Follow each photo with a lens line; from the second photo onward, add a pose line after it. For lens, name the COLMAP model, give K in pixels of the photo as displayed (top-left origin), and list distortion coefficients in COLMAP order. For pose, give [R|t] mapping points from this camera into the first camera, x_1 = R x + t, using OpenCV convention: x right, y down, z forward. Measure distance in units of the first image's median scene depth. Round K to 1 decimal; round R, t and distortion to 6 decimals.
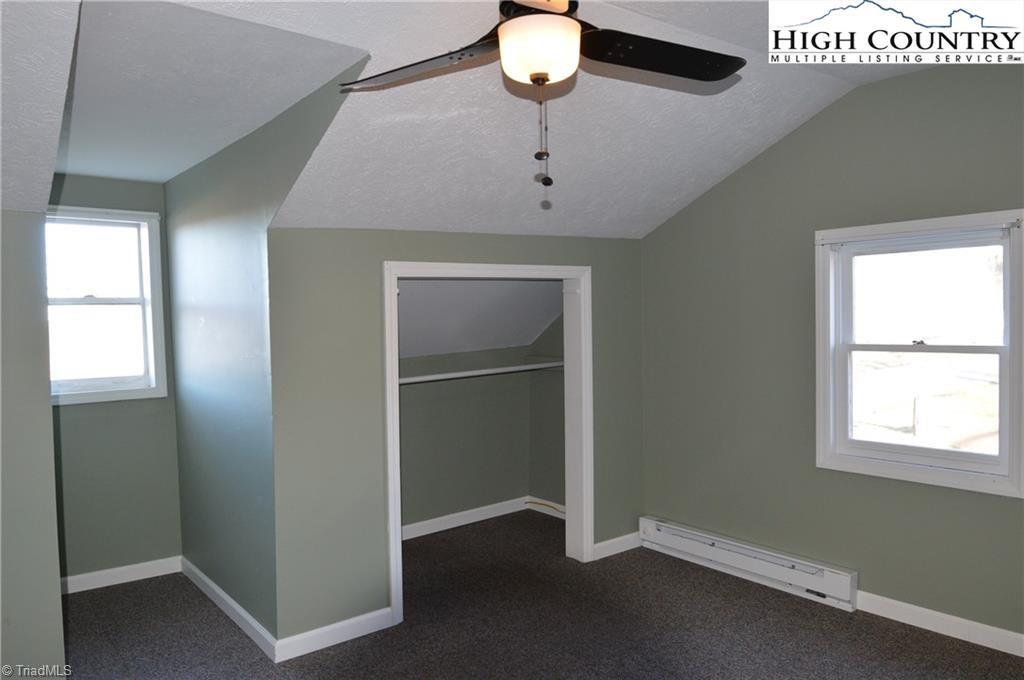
lens RADIAL K [[731.9, 0, 513.6], [0, 731.9, 345.4], [0, 0, 1]] dist [-0.009559, -0.005480]
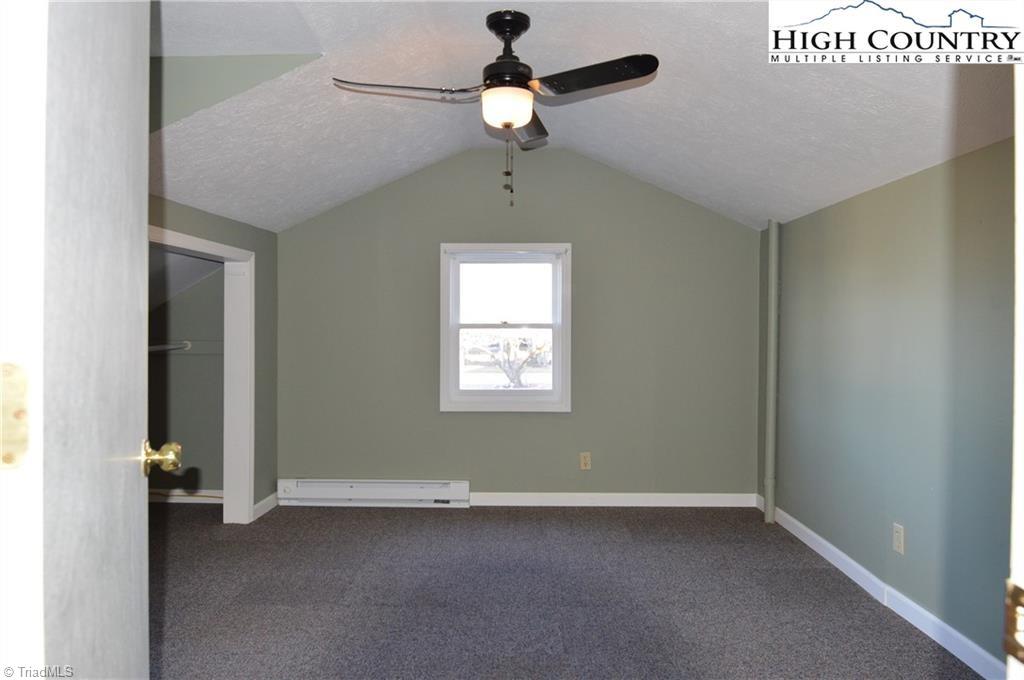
lens RADIAL K [[731.9, 0, 511.2], [0, 731.9, 335.1], [0, 0, 1]] dist [-0.009559, -0.005480]
pose [[0.642653, 0.017717, 0.765952, -0.586180], [0.016470, 0.999182, -0.036930, 0.076012], [-0.765980, 0.036349, 0.641836, -0.010208]]
